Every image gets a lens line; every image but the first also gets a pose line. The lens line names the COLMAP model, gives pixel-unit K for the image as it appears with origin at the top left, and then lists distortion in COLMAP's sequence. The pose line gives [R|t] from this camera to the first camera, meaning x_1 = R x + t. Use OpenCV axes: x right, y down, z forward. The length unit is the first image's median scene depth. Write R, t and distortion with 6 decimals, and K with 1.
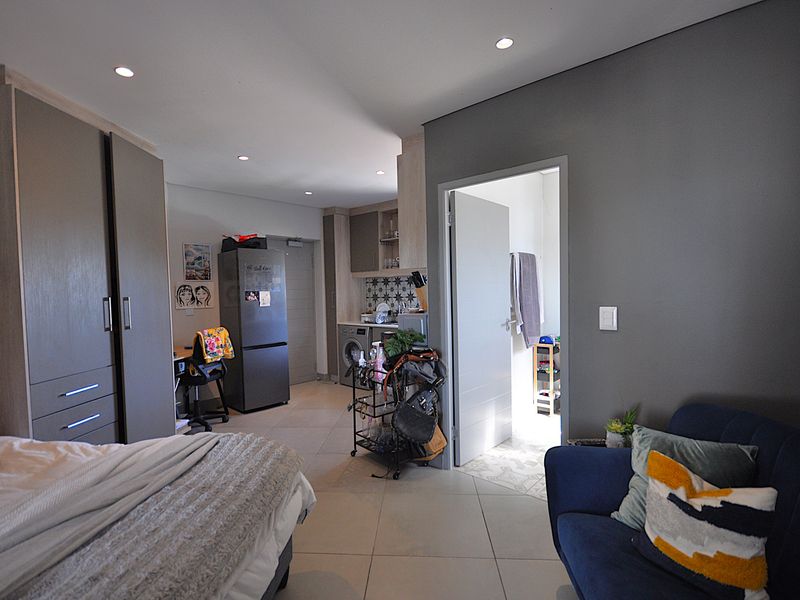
lens RADIAL K [[400.4, 0, 395.5], [0, 400.4, 305.7], [0, 0, 1]] dist [0.003585, -0.007119]
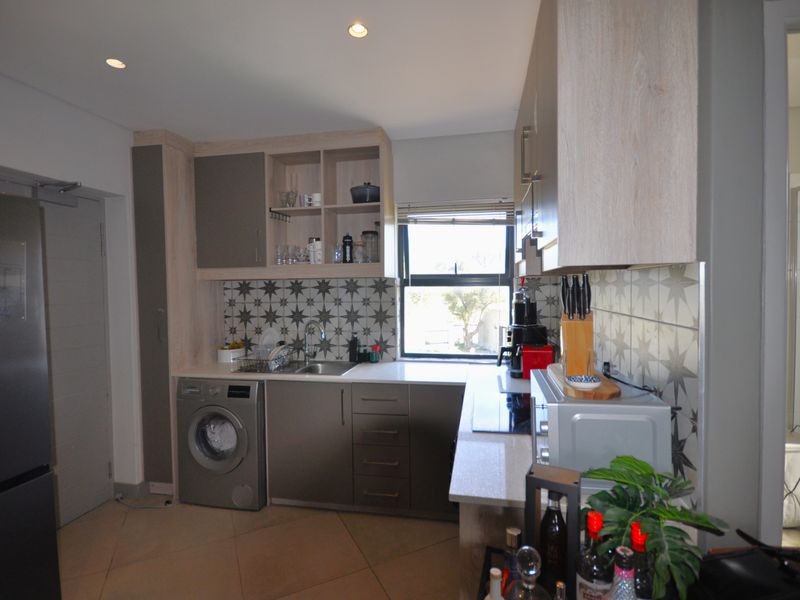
lens RADIAL K [[400.4, 0, 401.6], [0, 400.4, 298.5], [0, 0, 1]] dist [0.003585, -0.007119]
pose [[0.862157, -0.005291, 0.506613, -0.150650], [0.013034, 0.999846, -0.011739, -0.037873], [-0.506473, 0.016724, 0.862093, 0.451906]]
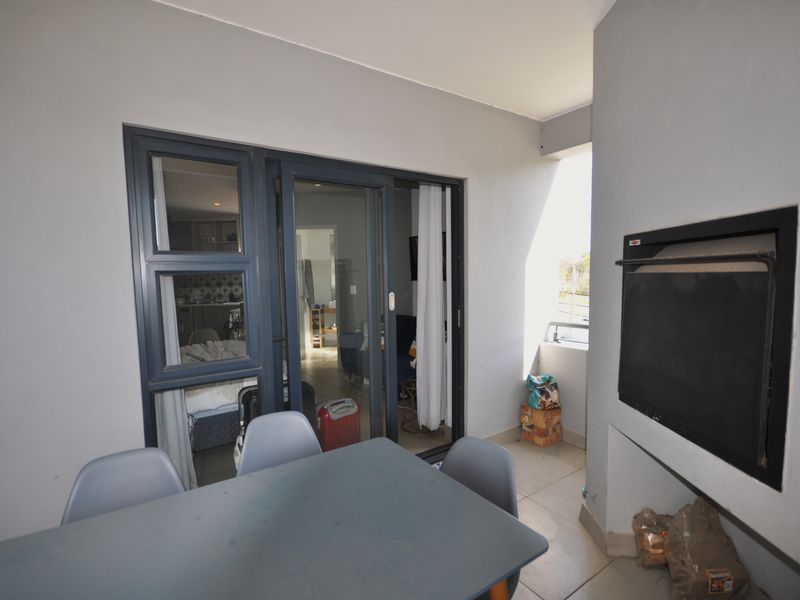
lens RADIAL K [[400.4, 0, 402.0], [0, 400.4, 303.1], [0, 0, 1]] dist [0.003585, -0.007119]
pose [[0.779409, -0.037227, 0.625409, -0.337297], [0.024389, 0.999279, 0.029086, 0.017733], [-0.626041, -0.007416, 0.779755, -0.486403]]
